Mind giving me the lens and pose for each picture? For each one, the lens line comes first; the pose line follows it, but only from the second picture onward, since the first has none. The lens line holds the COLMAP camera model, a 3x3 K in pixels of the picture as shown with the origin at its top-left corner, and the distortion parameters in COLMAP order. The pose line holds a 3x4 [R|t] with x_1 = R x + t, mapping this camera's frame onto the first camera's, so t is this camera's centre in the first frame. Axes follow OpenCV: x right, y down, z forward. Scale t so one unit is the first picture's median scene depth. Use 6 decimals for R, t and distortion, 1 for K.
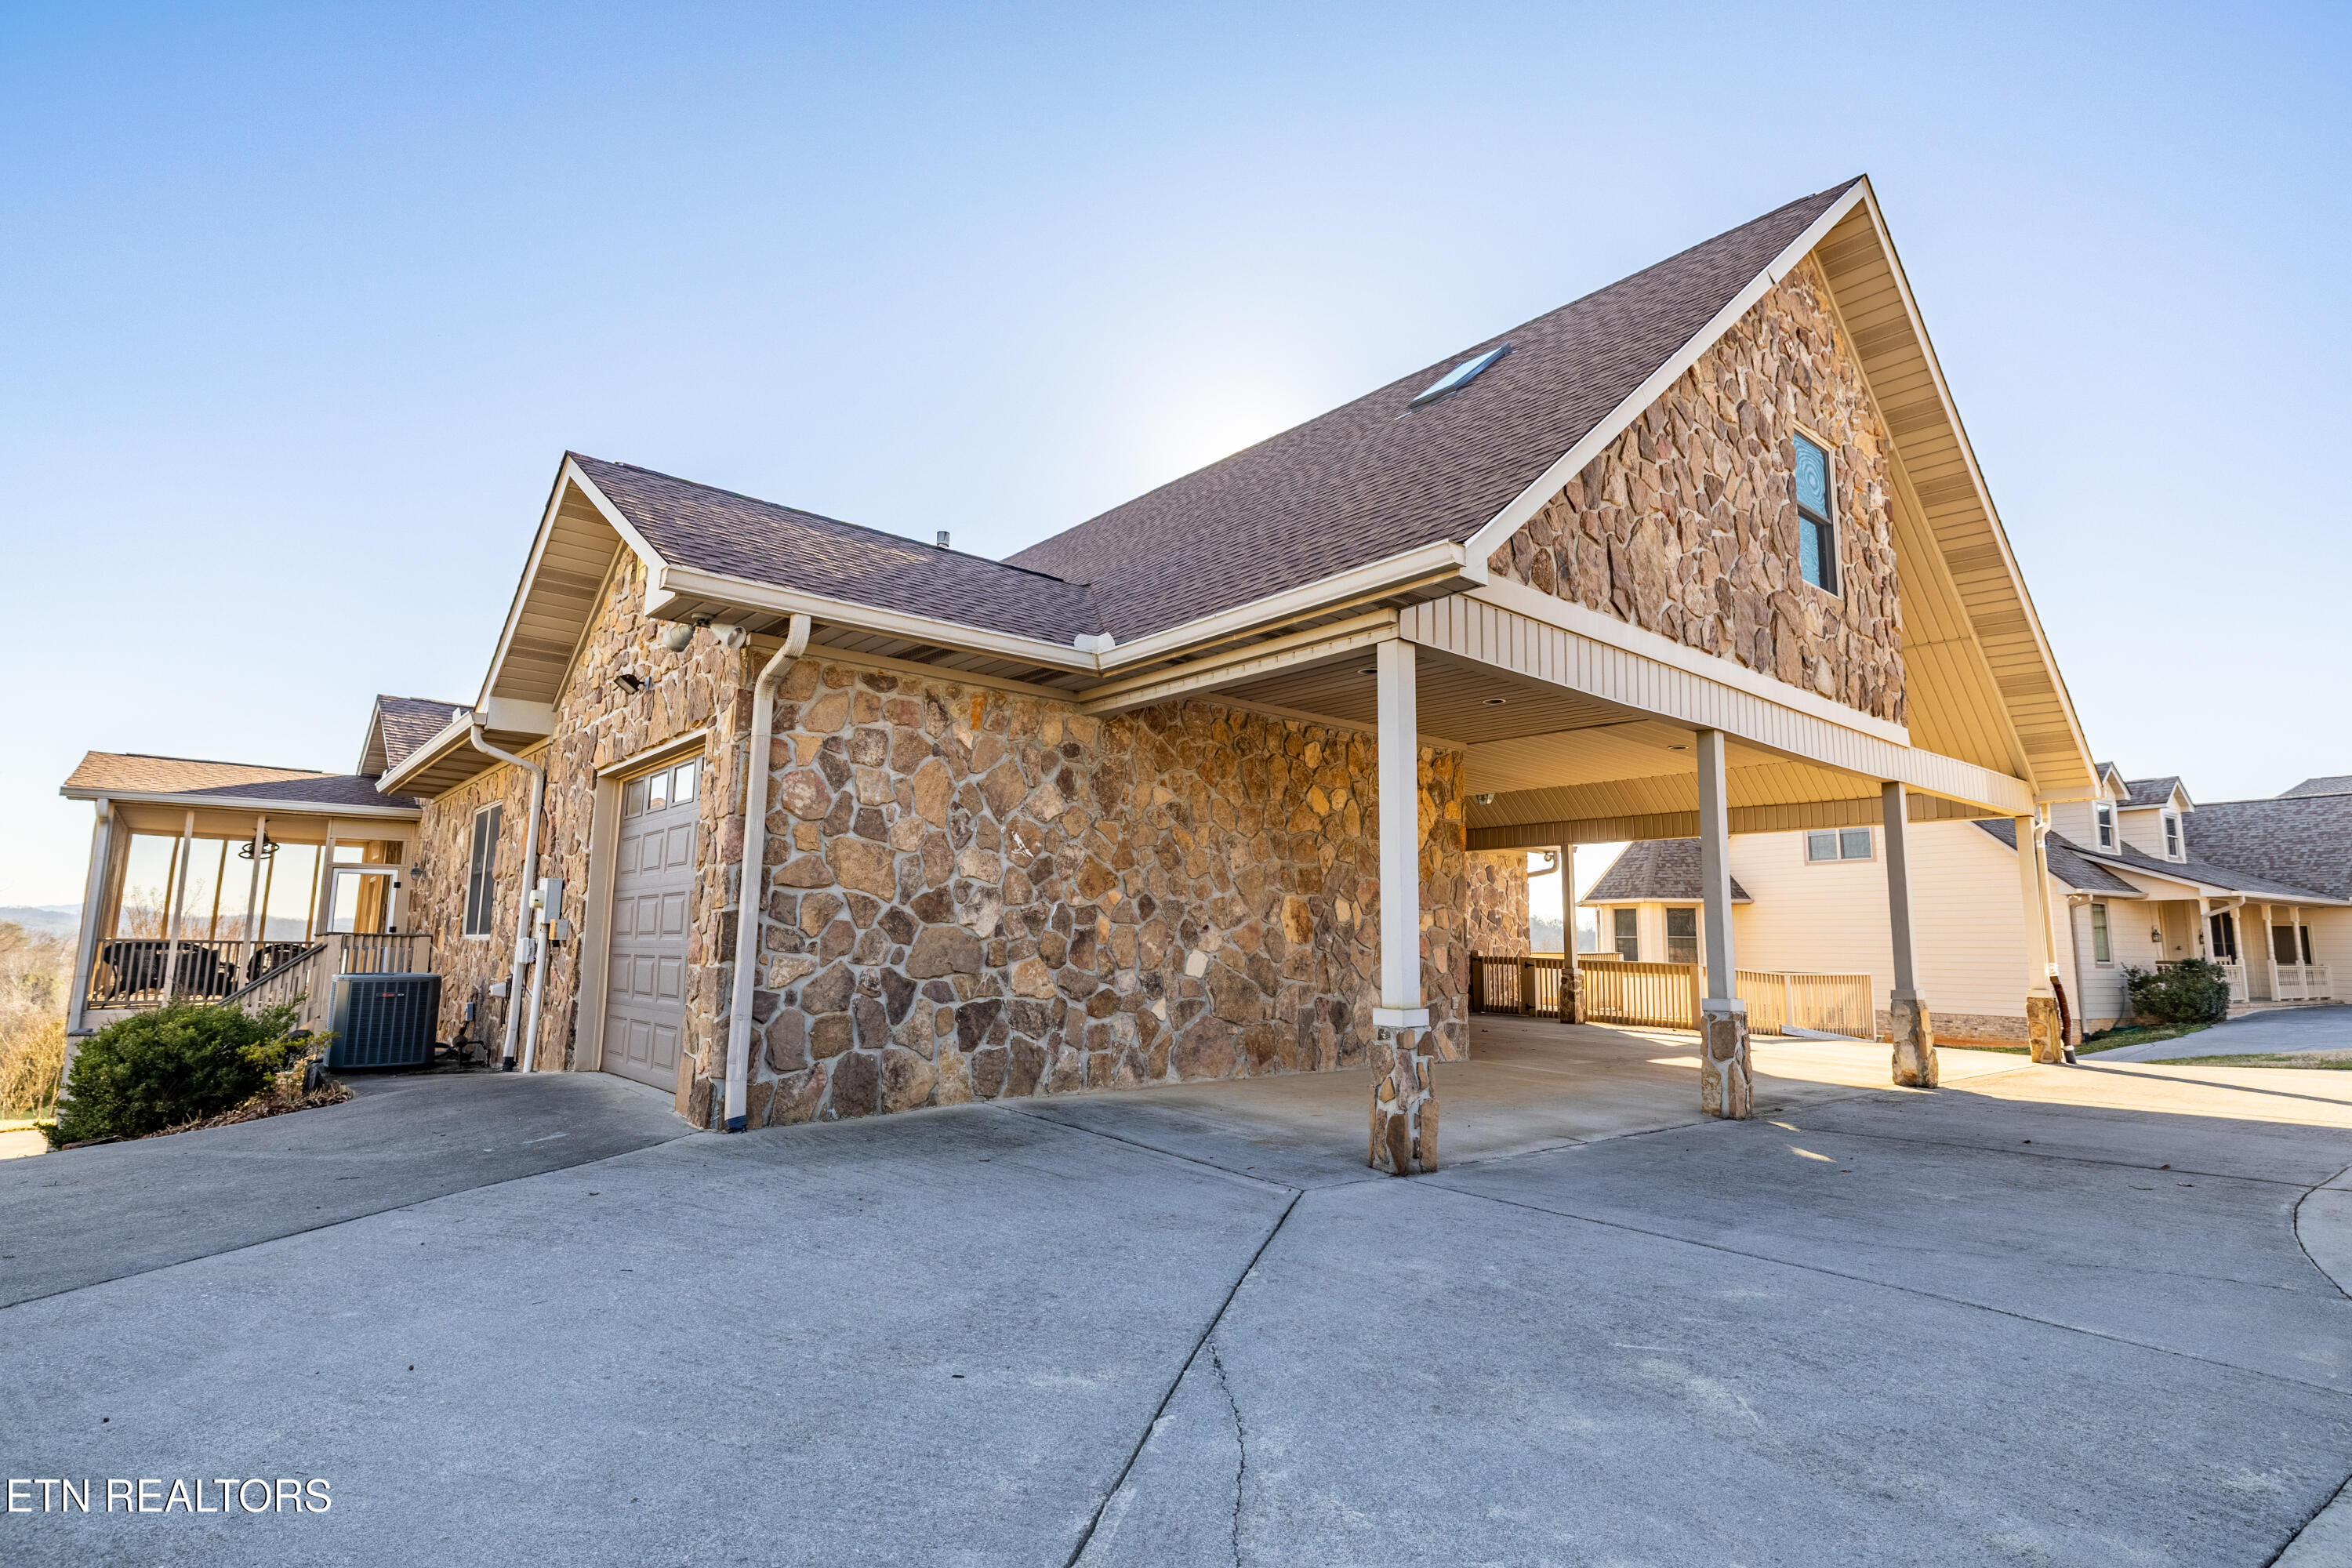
lens RADIAL K [[1146.8, 0, 1172.8], [0, 1146.8, 782.4], [0, 0, 1]] dist [0.001717, 0.000048]
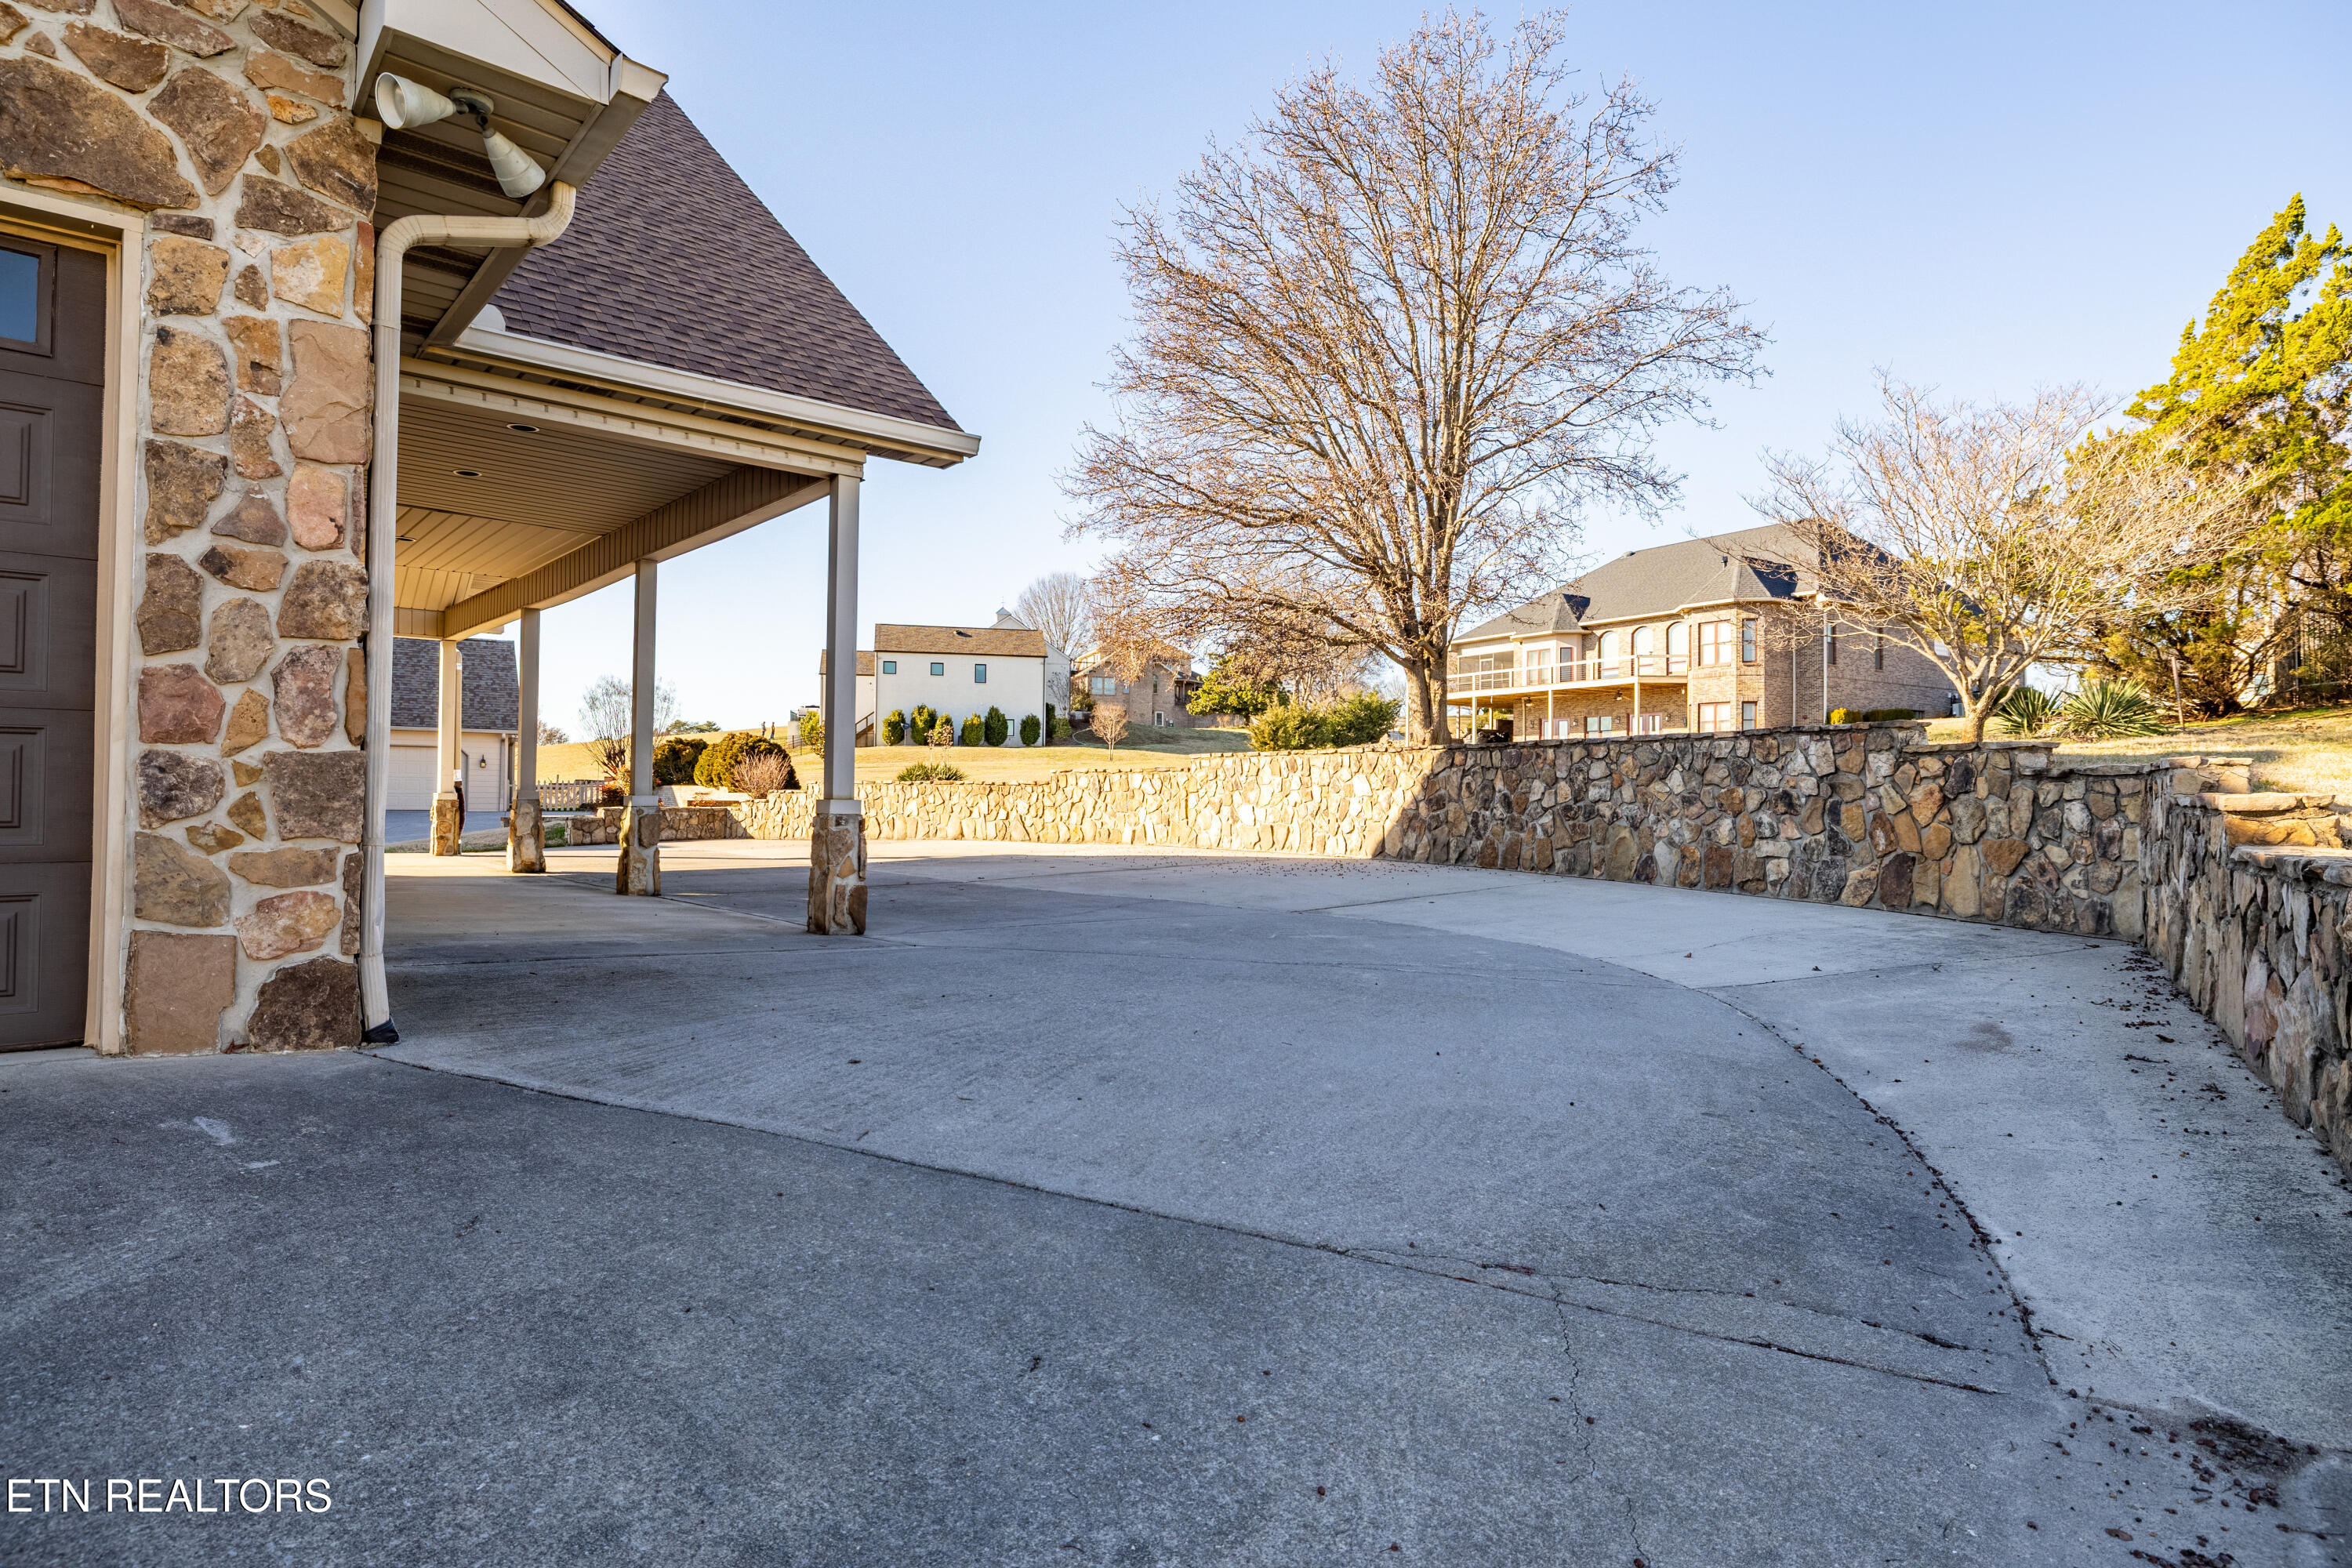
lens RADIAL K [[1318.6, 0, 1172.5], [0, 1318.6, 788.2], [0, 0, 1]] dist [-0.005520, 0.000489]
pose [[-0.017117, -0.007076, 0.999828, -0.856590], [-0.157367, 0.987531, 0.004295, 0.094842], [-0.987392, -0.157267, -0.018017, 0.515362]]
